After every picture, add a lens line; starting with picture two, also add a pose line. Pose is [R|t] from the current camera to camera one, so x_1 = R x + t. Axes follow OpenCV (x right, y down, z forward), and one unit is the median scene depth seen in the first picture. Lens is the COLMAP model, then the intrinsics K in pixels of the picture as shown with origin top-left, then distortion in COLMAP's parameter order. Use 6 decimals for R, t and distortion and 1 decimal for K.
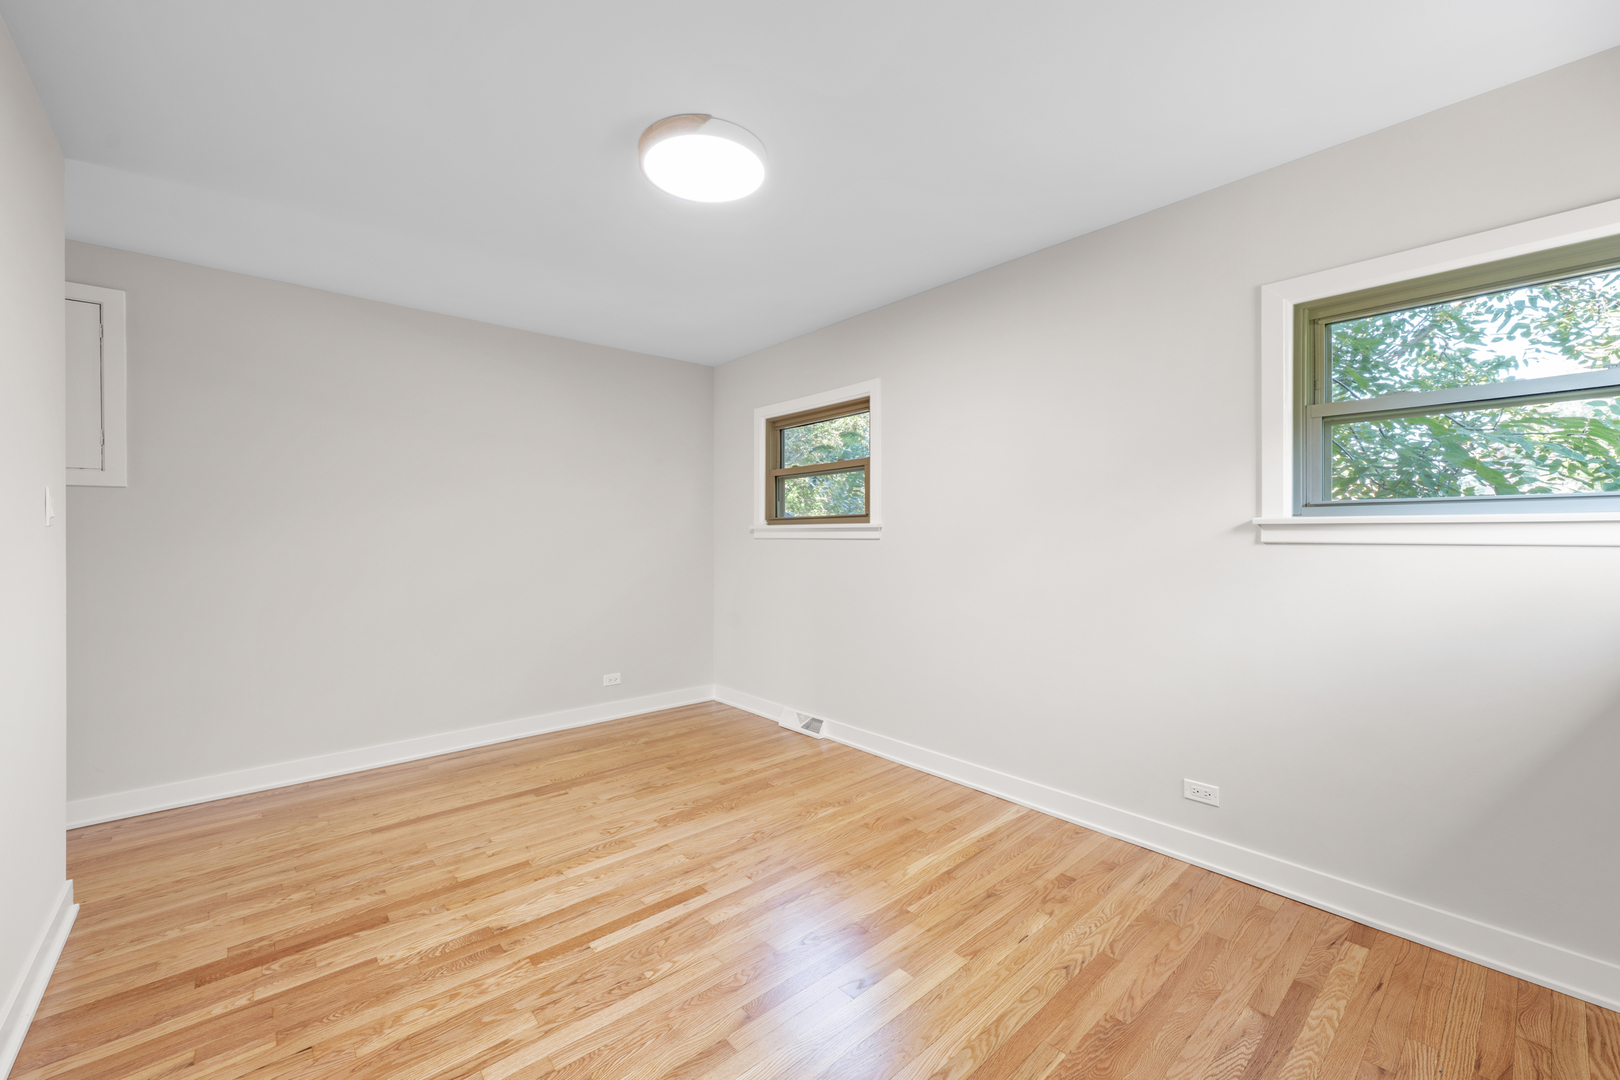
lens RADIAL K [[642.9, 0, 808.6], [0, 642.9, 534.2], [0, 0, 1]] dist [-0.000093, -0.000172]
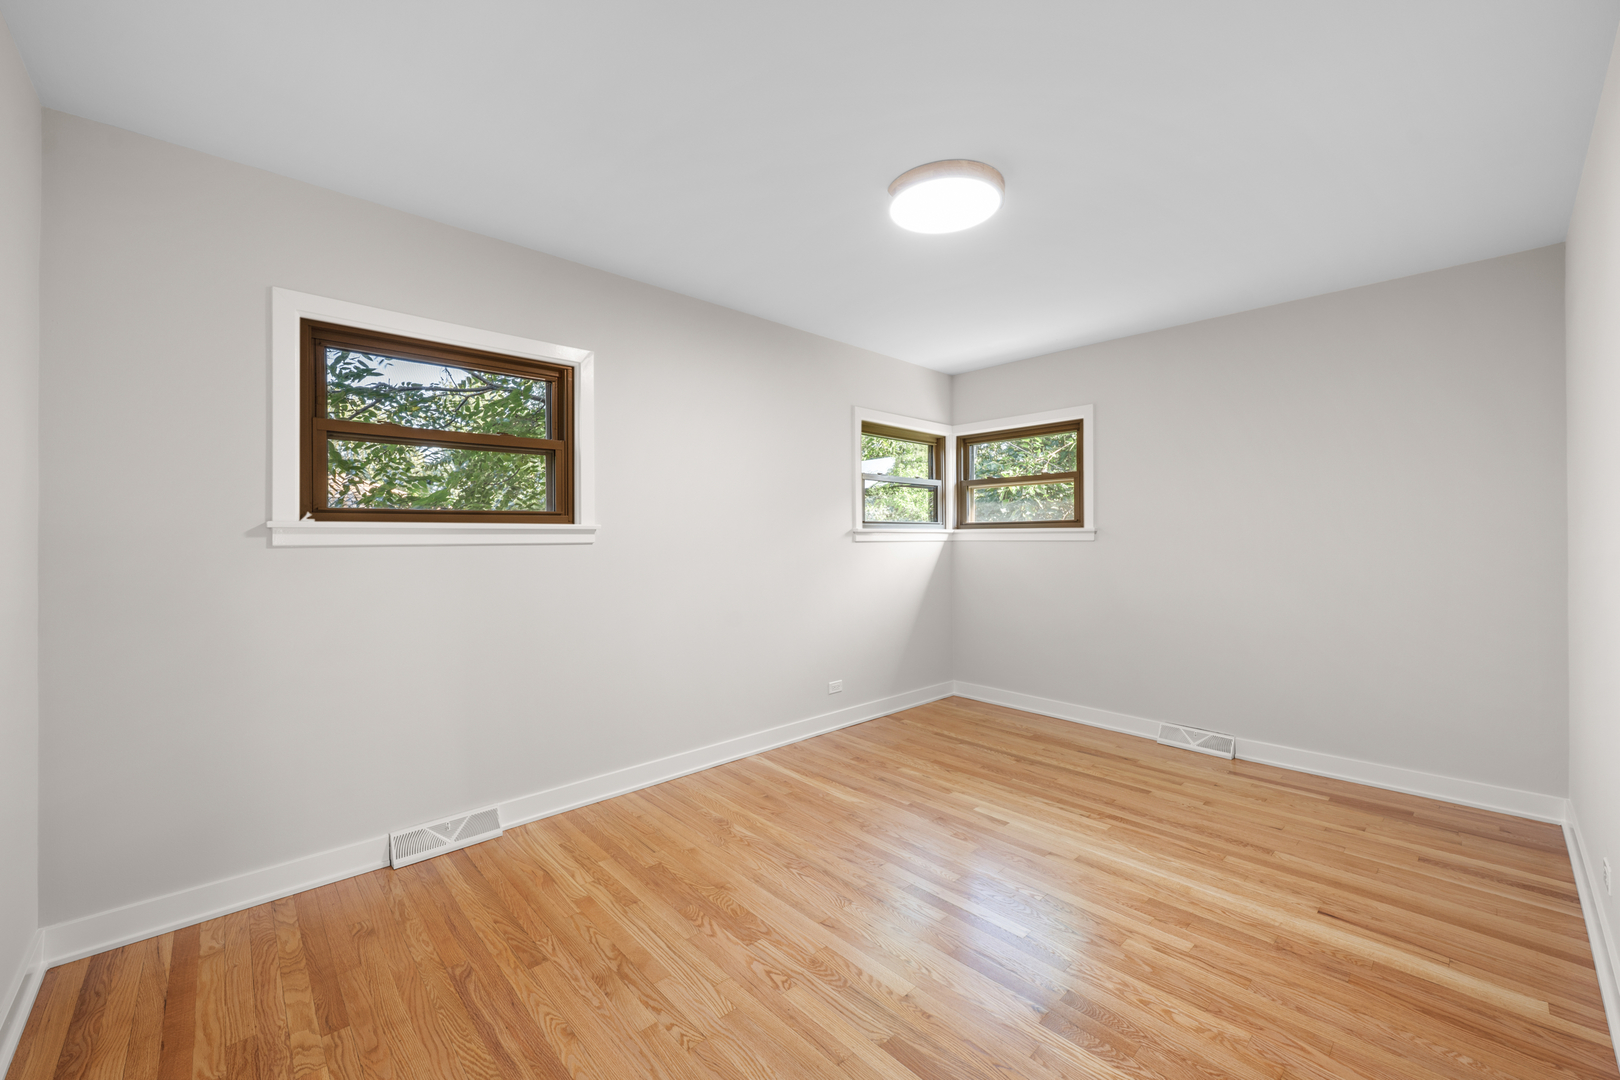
lens RADIAL K [[642.9, 0, 808.6], [0, 642.9, 534.2], [0, 0, 1]] dist [-0.000093, -0.000172]
pose [[-0.033037, 0.006908, 0.999430, -1.027200], [0.003860, 0.999970, -0.006784, 0.003497], [-0.999447, 0.003633, -0.033063, 1.040877]]
